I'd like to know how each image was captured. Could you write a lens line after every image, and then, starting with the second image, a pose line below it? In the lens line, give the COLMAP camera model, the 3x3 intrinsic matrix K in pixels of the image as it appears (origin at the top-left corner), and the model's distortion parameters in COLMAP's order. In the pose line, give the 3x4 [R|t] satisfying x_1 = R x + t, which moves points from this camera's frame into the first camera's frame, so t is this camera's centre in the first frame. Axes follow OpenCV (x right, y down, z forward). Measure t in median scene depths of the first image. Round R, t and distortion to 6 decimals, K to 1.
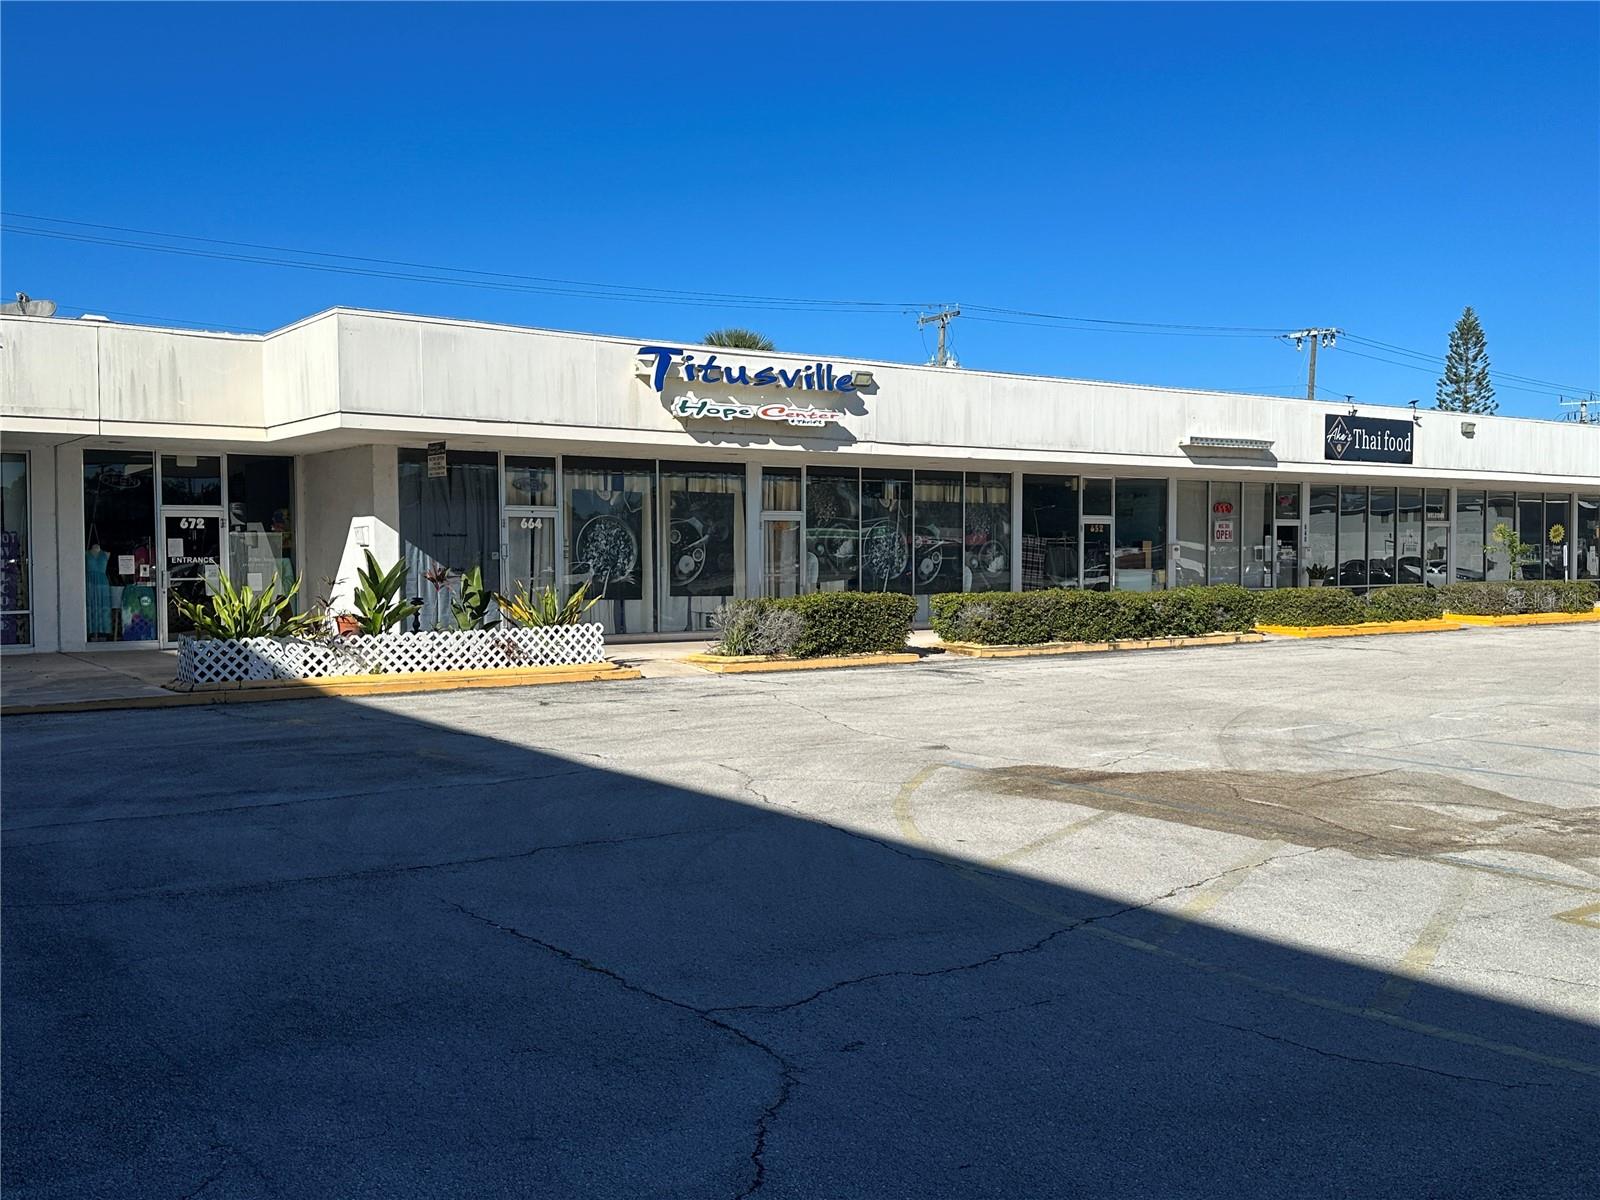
lens RADIAL K [[1459.4, 0, 810.3], [0, 1459.4, 617.1], [0, 0, 1]] dist [0.071306, 0.000000]
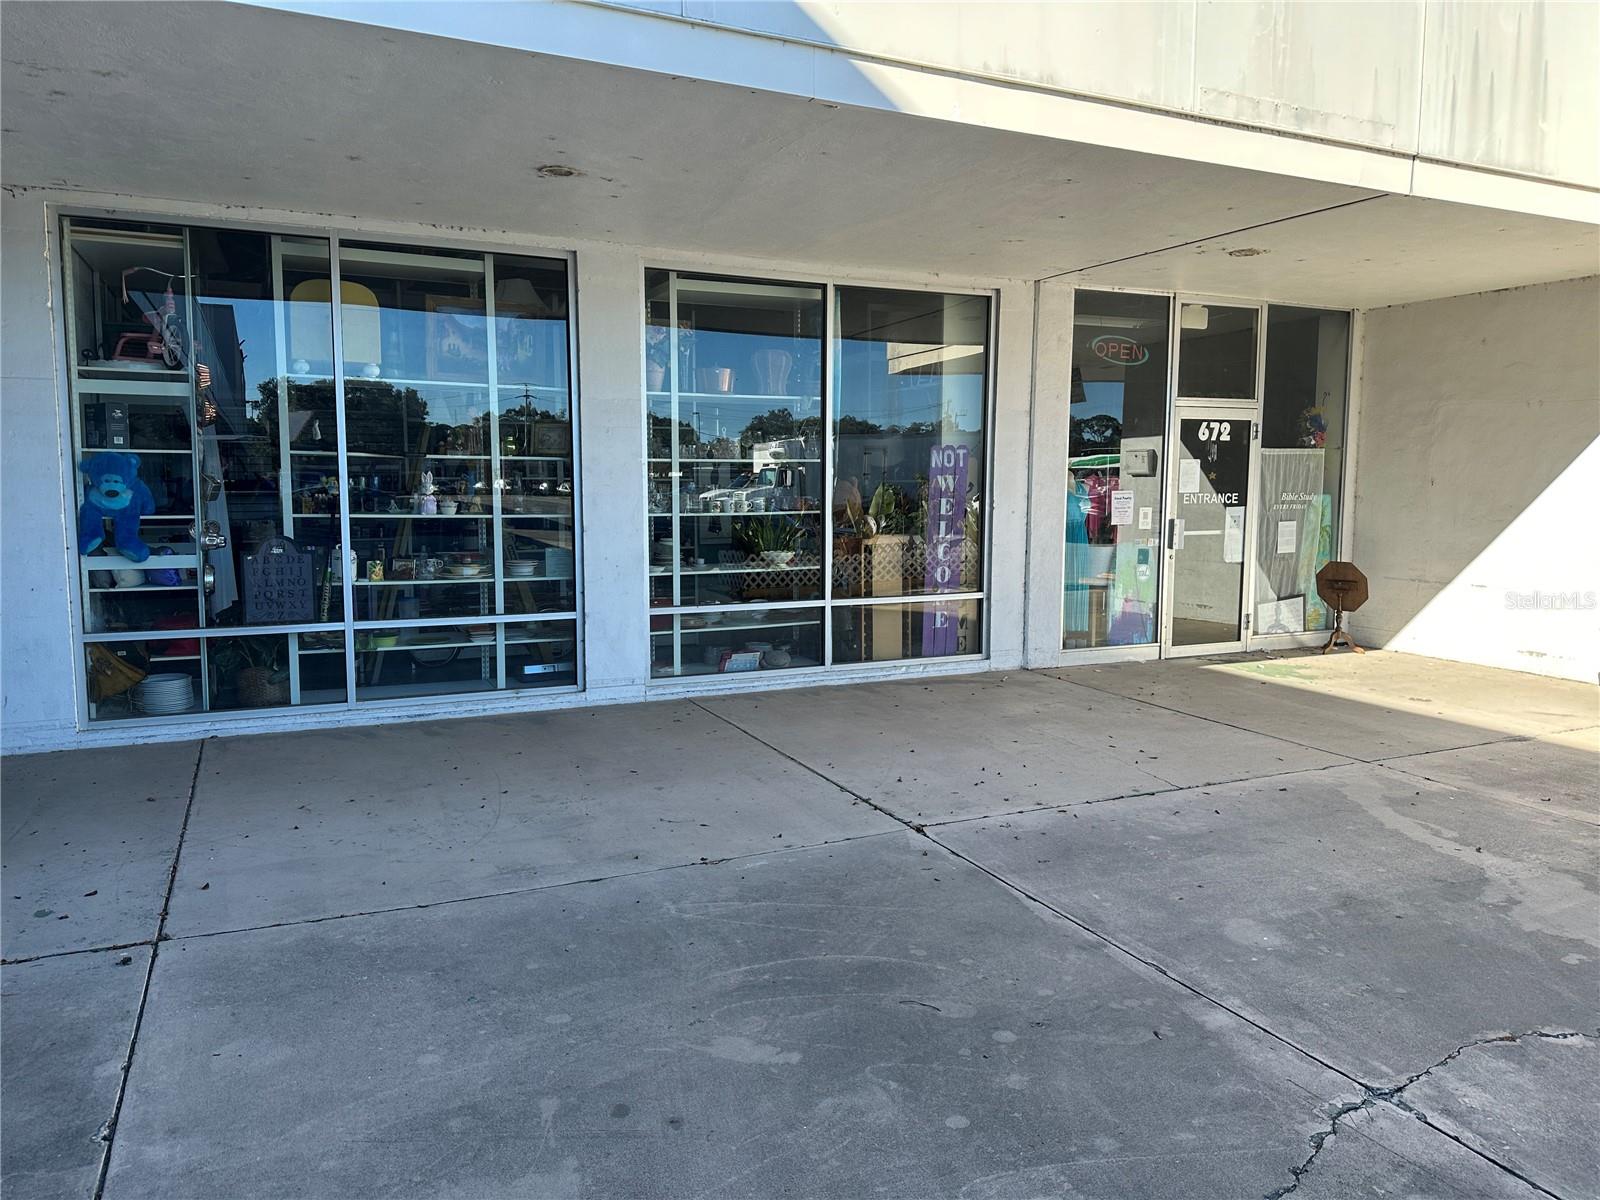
lens RADIAL K [[1130.4, 0, 803.8], [0, 1130.4, 598.4], [0, 0, 1]] dist [0.051370, -0.065263]
pose [[0.983998, 0.021305, -0.176902, -0.495662], [-0.011302, 0.998289, 0.057362, -0.024219], [0.177821, -0.054445, 0.982556, 0.558183]]
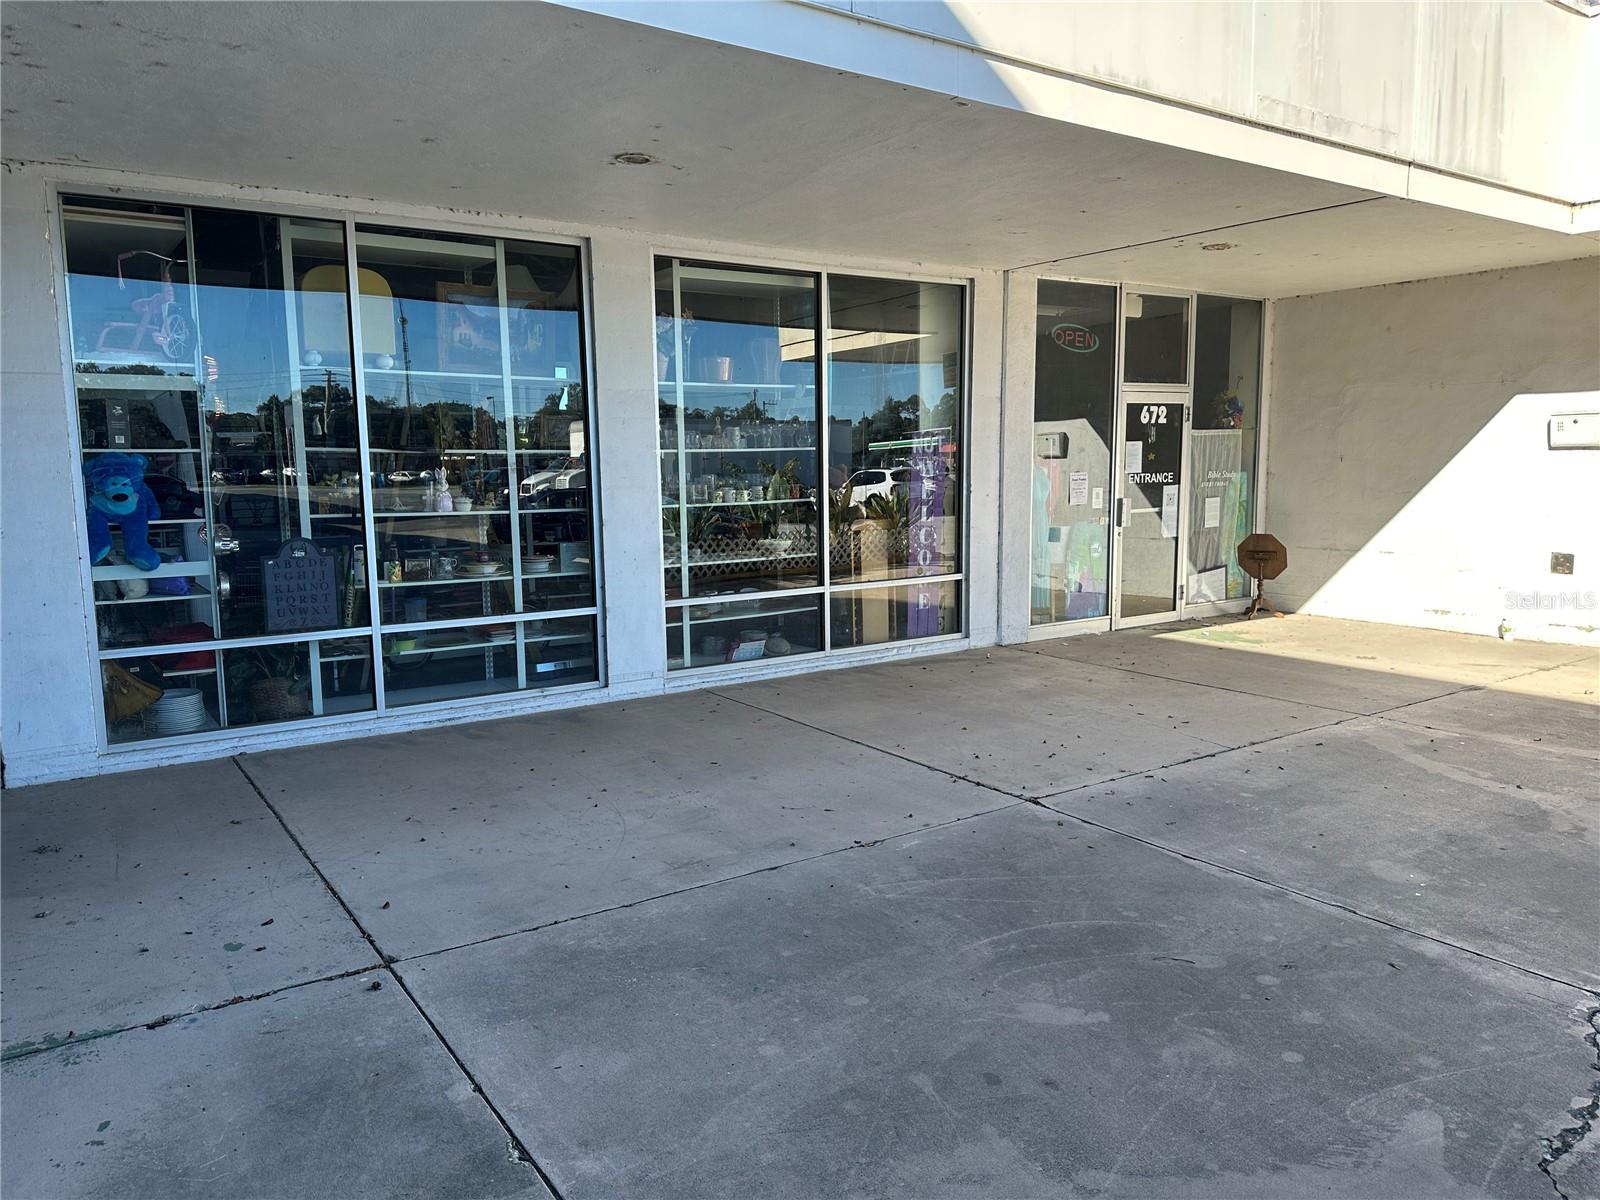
lens RADIAL K [[1130.4, 0, 795.5], [0, 1130.4, 607.8], [0, 0, 1]] dist [0.051370, -0.065263]
pose [[0.999717, -0.012797, -0.020040, -0.555687], [0.014357, 0.996710, 0.079767, -0.025475], [0.018954, -0.080032, 0.996612, 0.547709]]
